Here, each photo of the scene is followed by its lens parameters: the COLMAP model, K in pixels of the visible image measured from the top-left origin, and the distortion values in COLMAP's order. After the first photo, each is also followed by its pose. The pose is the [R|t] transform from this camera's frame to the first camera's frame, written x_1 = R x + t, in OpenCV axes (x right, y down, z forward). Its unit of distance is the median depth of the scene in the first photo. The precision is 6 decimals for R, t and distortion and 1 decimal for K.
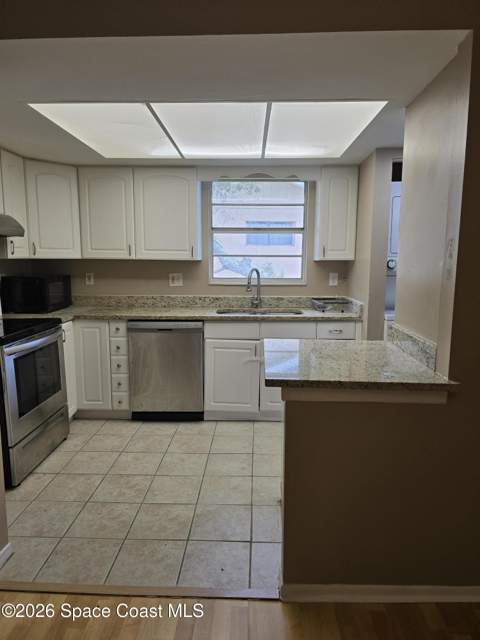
lens RADIAL K [[427.9, 0, 243.5], [0, 427.9, 317.4], [0, 0, 1]] dist [0.071765, -0.077584]
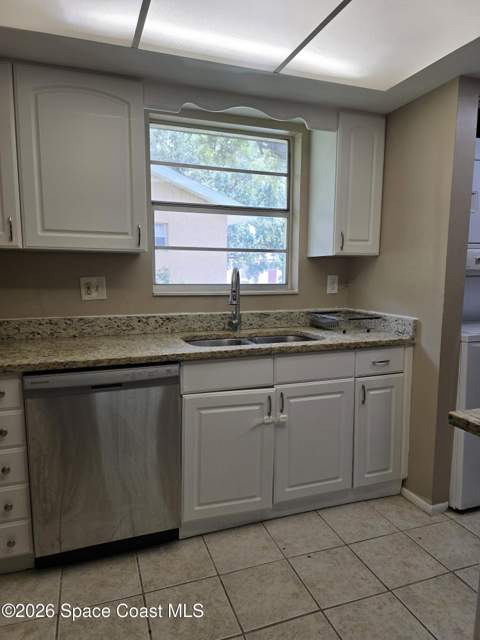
lens RADIAL K [[428.7, 0, 240.0], [0, 428.7, 326.5], [0, 0, 1]] dist [0.071347, -0.076219]
pose [[0.930991, -0.048101, 0.361860, -0.208768], [0.050066, 0.998738, 0.003950, -0.033490], [-0.361593, 0.014440, 0.932224, 0.444538]]
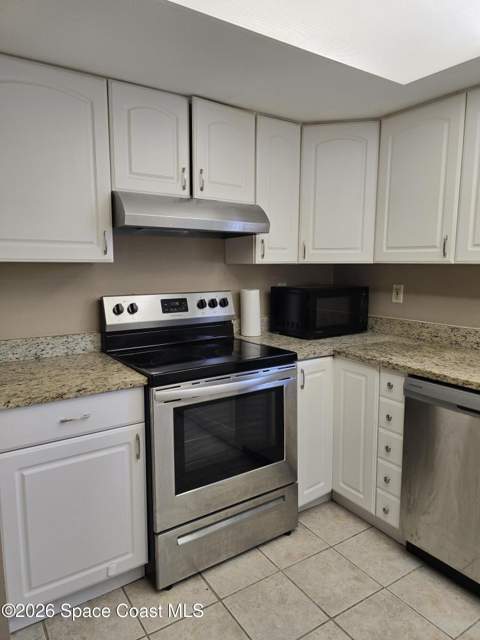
lens RADIAL K [[426.5, 0, 237.4], [0, 426.5, 317.7], [0, 0, 1]] dist [0.075512, -0.076187]
pose [[0.566333, 0.102509, -0.817776, 0.049006], [-0.112111, 0.992594, 0.046783, -0.063524], [0.816516, 0.065187, 0.573631, 0.480720]]
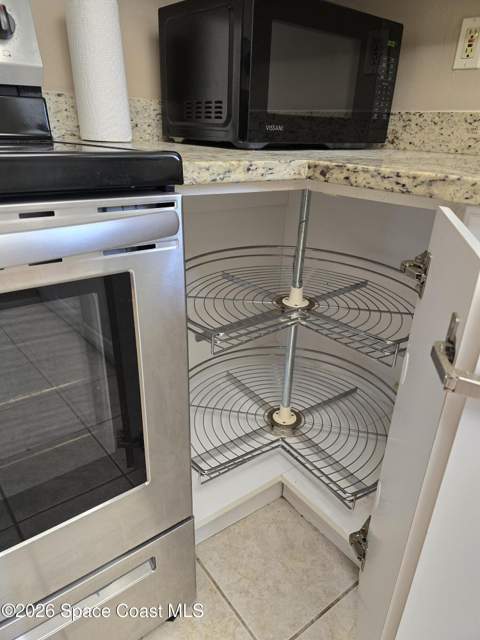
lens RADIAL K [[428.7, 0, 240.0], [0, 428.7, 326.5], [0, 0, 1]] dist [0.071347, -0.076219]
pose [[0.626461, 0.343518, -0.699673, -0.224119], [-0.139891, 0.932622, 0.332636, 0.005012], [0.766797, -0.110505, 0.632306, 0.788116]]
